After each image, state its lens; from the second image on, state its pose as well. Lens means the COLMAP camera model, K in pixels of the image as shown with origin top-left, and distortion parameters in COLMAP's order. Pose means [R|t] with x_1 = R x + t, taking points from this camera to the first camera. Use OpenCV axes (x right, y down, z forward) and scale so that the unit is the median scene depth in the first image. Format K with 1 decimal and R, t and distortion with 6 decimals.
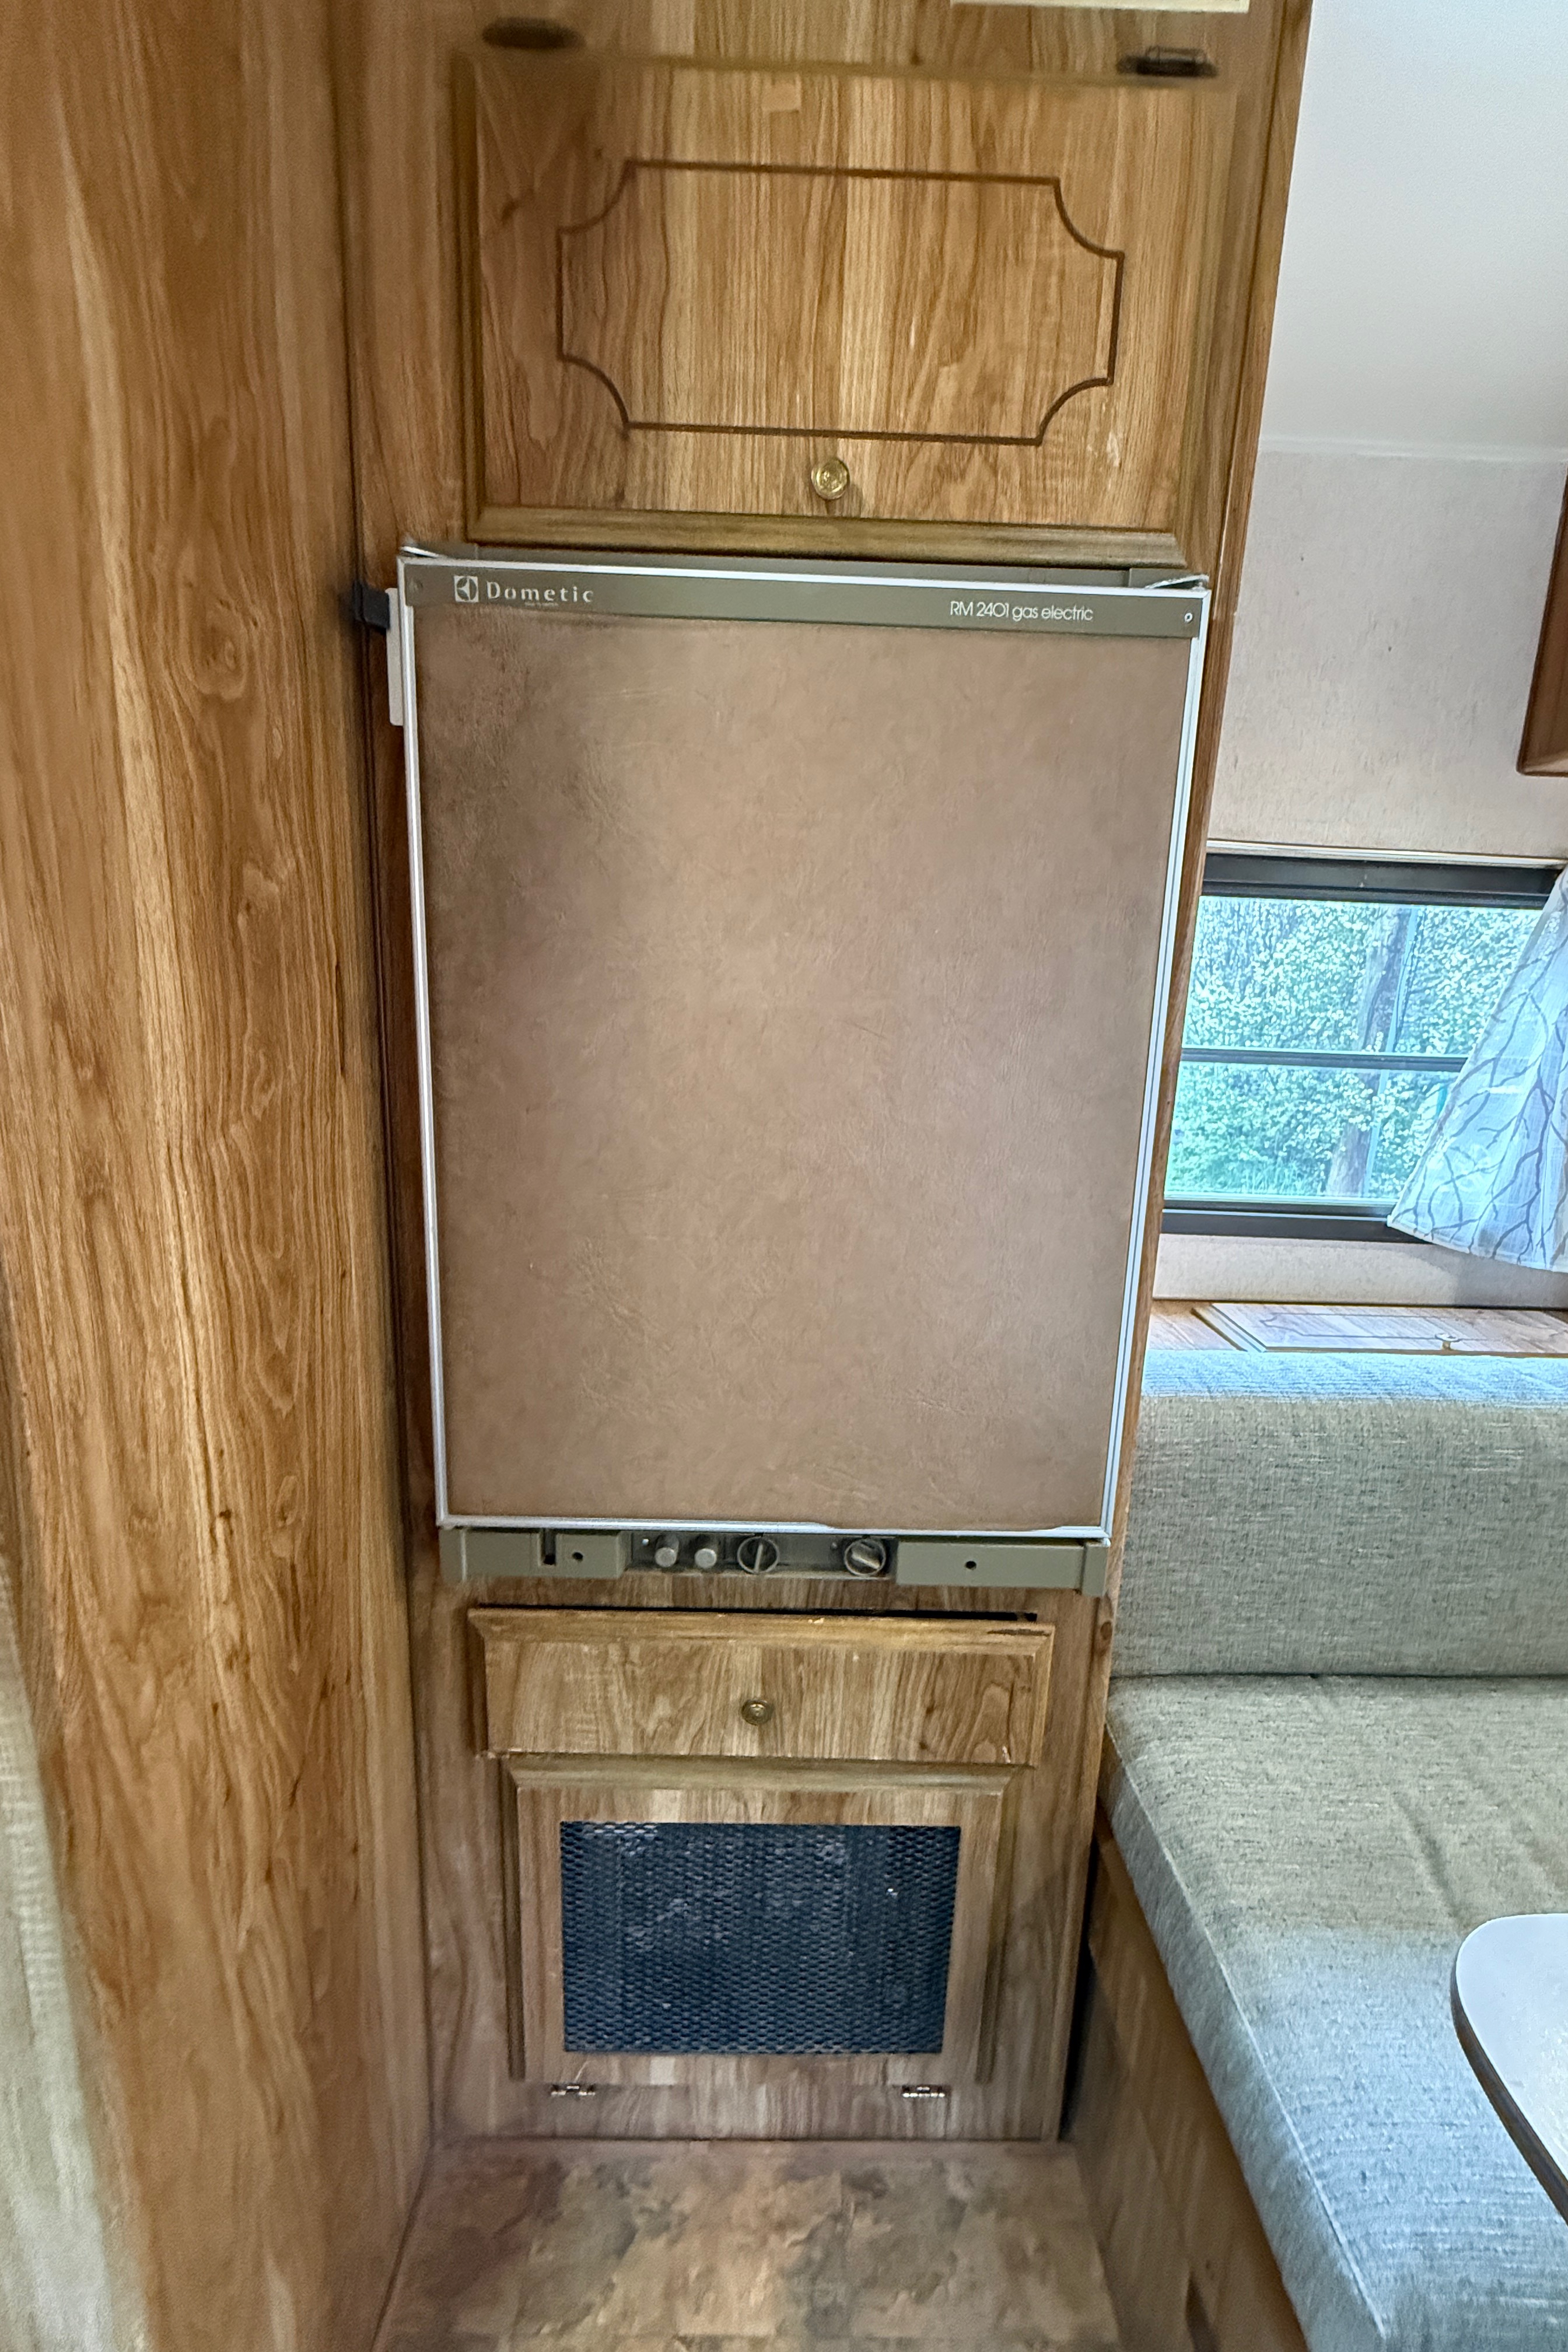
lens RADIAL K [[939.3, 0, 781.9], [0, 939.3, 1173.6], [0, 0, 1]] dist [-0.000548, -0.000007]
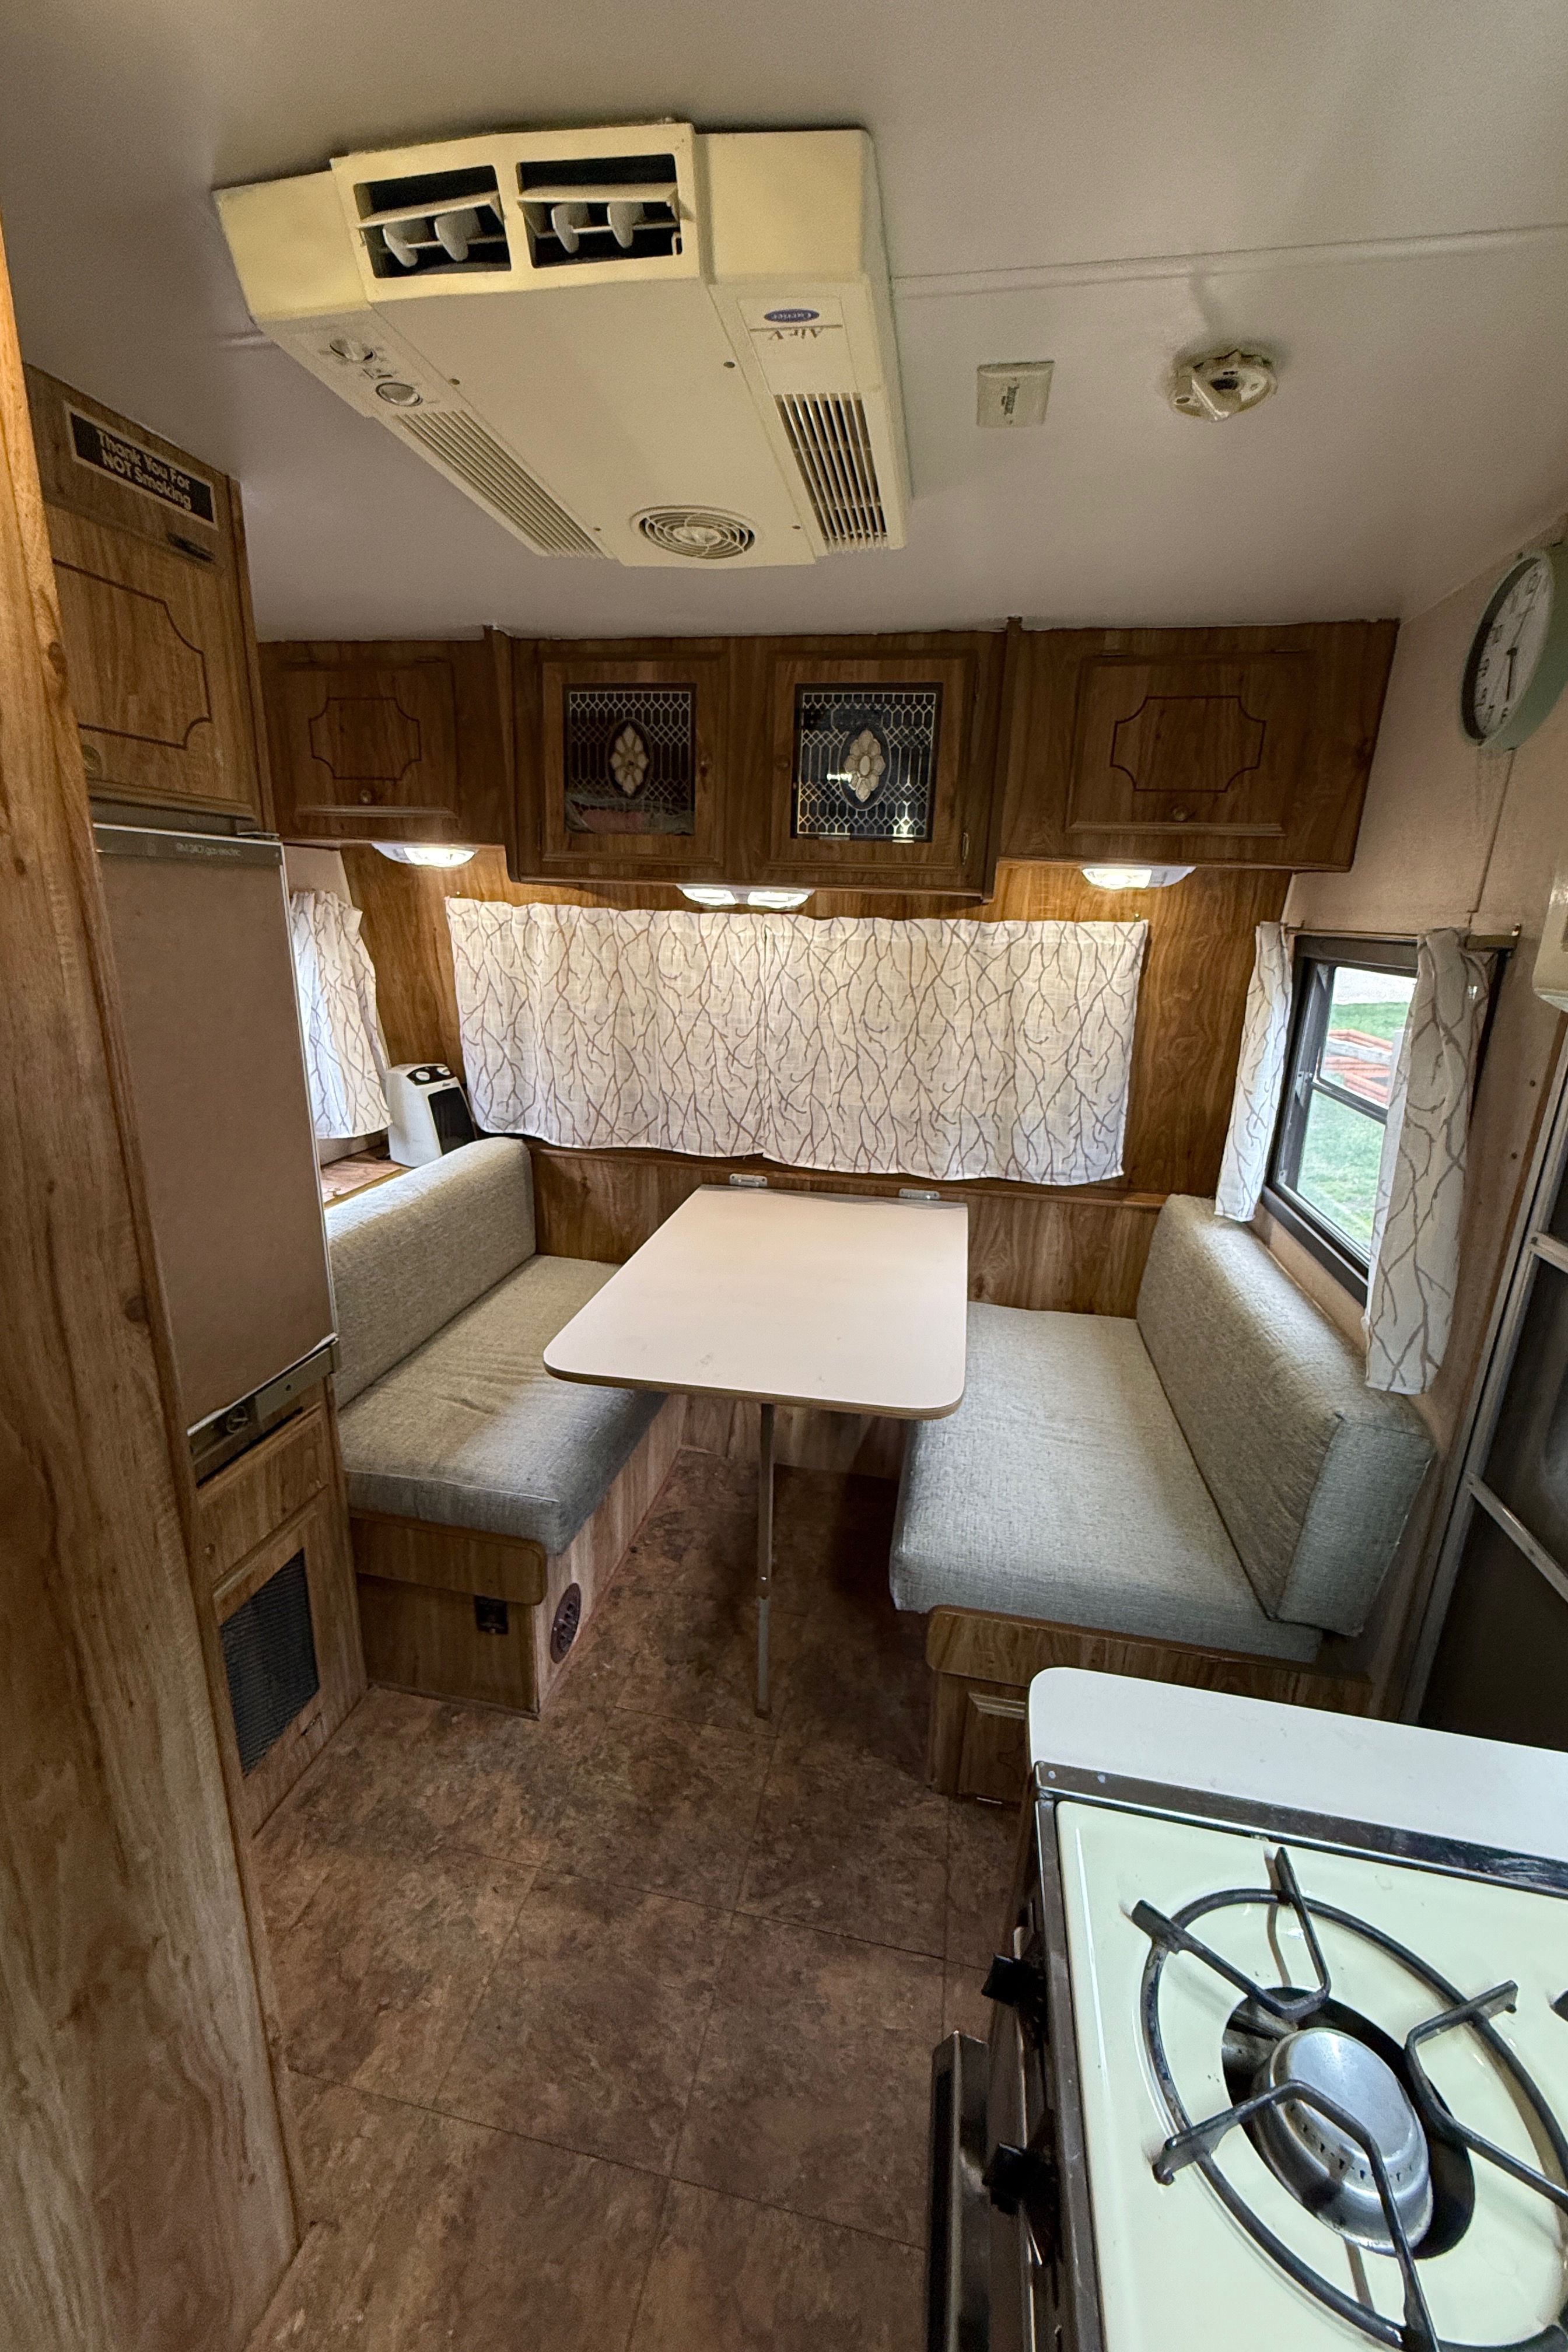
lens RADIAL K [[939.3, 0, 780.0], [0, 939.3, 1172.3], [0, 0, 1]] dist [-0.000548, -0.000007]
pose [[0.204878, -0.289406, 0.935024, -1.107814], [0.169075, 0.951392, 0.257425, -0.246402], [-0.964074, 0.105348, 0.243851, -0.322776]]
